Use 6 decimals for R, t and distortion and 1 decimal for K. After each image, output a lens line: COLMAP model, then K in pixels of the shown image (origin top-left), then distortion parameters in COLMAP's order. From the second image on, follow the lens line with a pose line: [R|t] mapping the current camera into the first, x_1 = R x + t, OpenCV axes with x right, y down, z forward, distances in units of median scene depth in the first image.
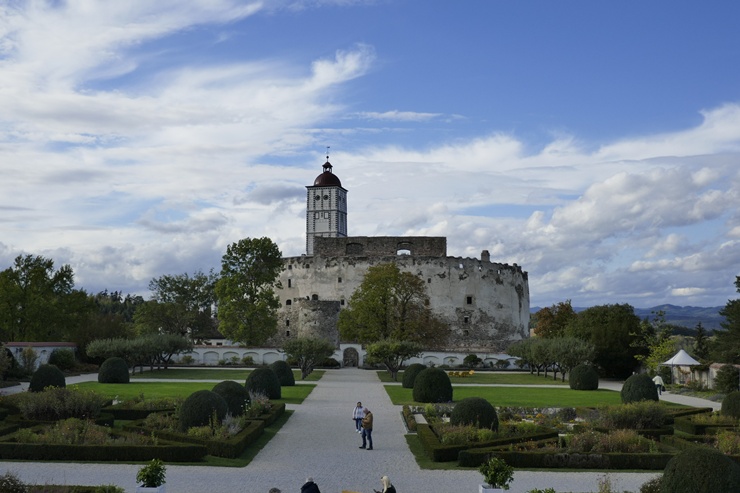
lens RADIAL K [[821.9, 0, 392.2], [0, 821.9, 252.4], [0, 0, 1]] dist [-0.077446, 0.000000]
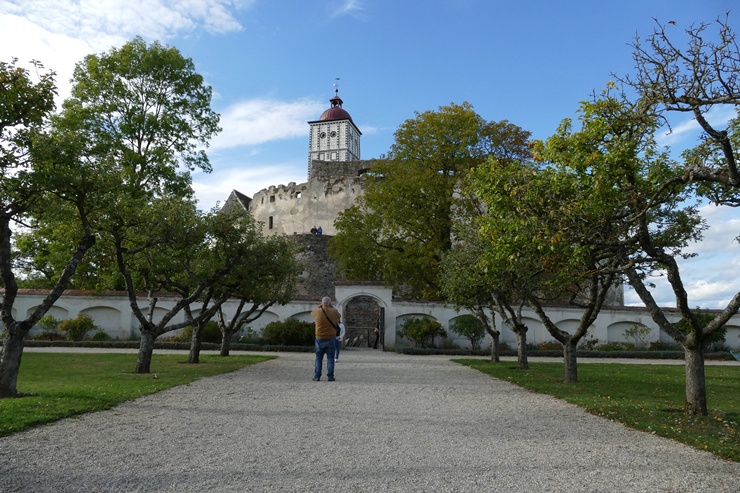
lens RADIAL K [[532.8, 0, 371.2], [0, 532.8, 247.7], [0, 0, 1]] dist [0.000253, 0.003482]
pose [[0.999215, 0.002490, -0.039535, -0.027436], [-0.005108, 0.997790, -0.066256, 0.081245], [0.039282, 0.066406, 0.997019, 0.557219]]
